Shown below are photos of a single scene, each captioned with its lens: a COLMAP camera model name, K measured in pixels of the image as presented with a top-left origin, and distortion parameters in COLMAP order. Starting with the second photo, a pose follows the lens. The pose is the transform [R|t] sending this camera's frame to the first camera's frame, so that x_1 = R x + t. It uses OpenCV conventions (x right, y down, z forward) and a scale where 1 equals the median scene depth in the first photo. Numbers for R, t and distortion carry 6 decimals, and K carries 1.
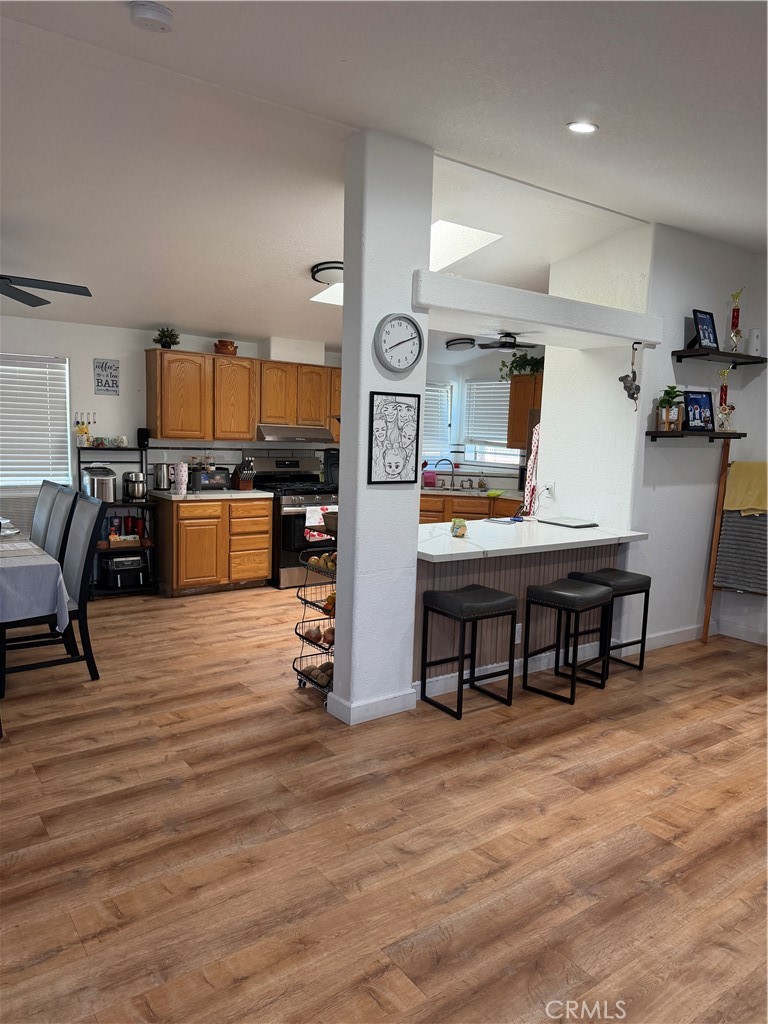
lens RADIAL K [[715.7, 0, 378.8], [0, 715.7, 515.1], [0, 0, 1]] dist [0.139559, -0.214640]
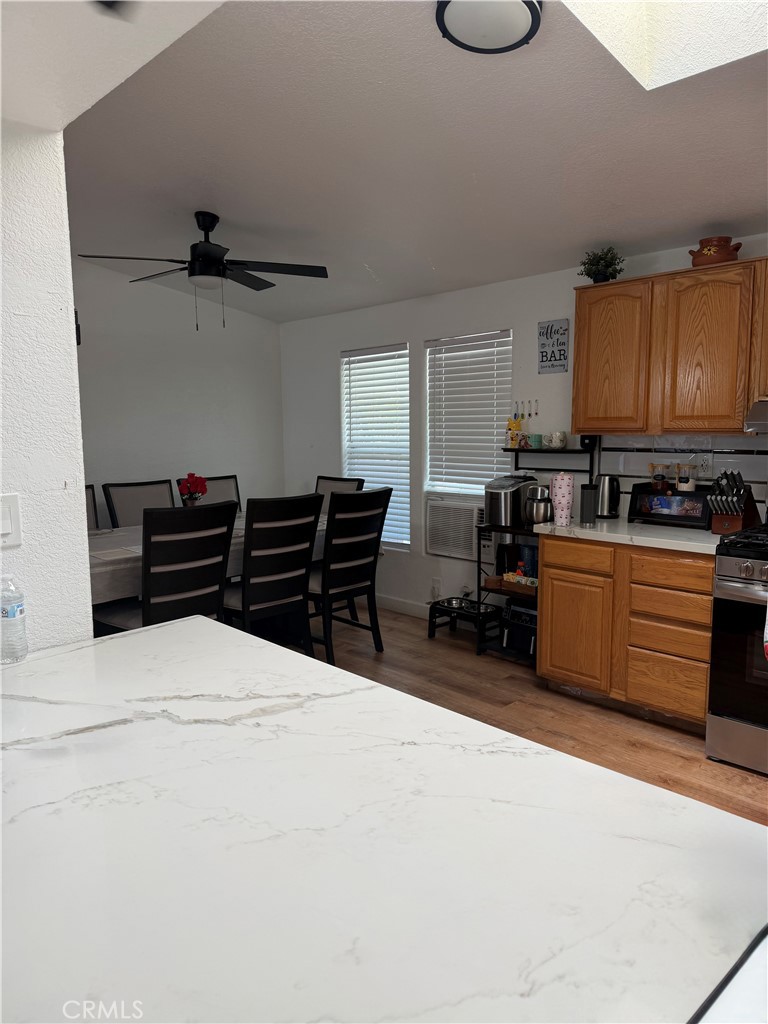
lens RADIAL K [[712.2, 0, 381.7], [0, 712.2, 514.3], [0, 0, 1]] dist [0.133739, -0.225486]
pose [[0.124905, 0.088963, -0.988172, 0.401894], [-0.106090, 0.991459, 0.075849, -0.090739], [0.986480, 0.095362, 0.133276, 1.040513]]
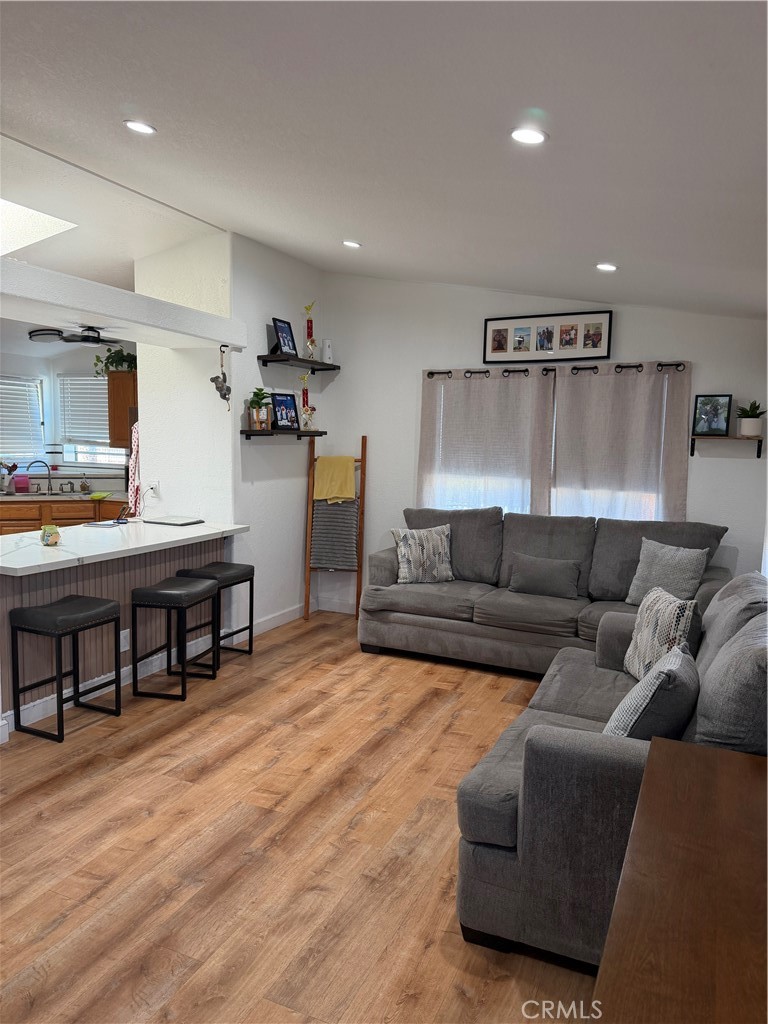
lens RADIAL K [[715.7, 0, 378.8], [0, 715.7, 515.1], [0, 0, 1]] dist [0.139559, -0.214640]
pose [[0.871947, -0.069531, 0.484638, 0.027050], [0.068436, 0.997455, 0.019976, 0.001501], [-0.484794, 0.015749, 0.874487, -0.016293]]
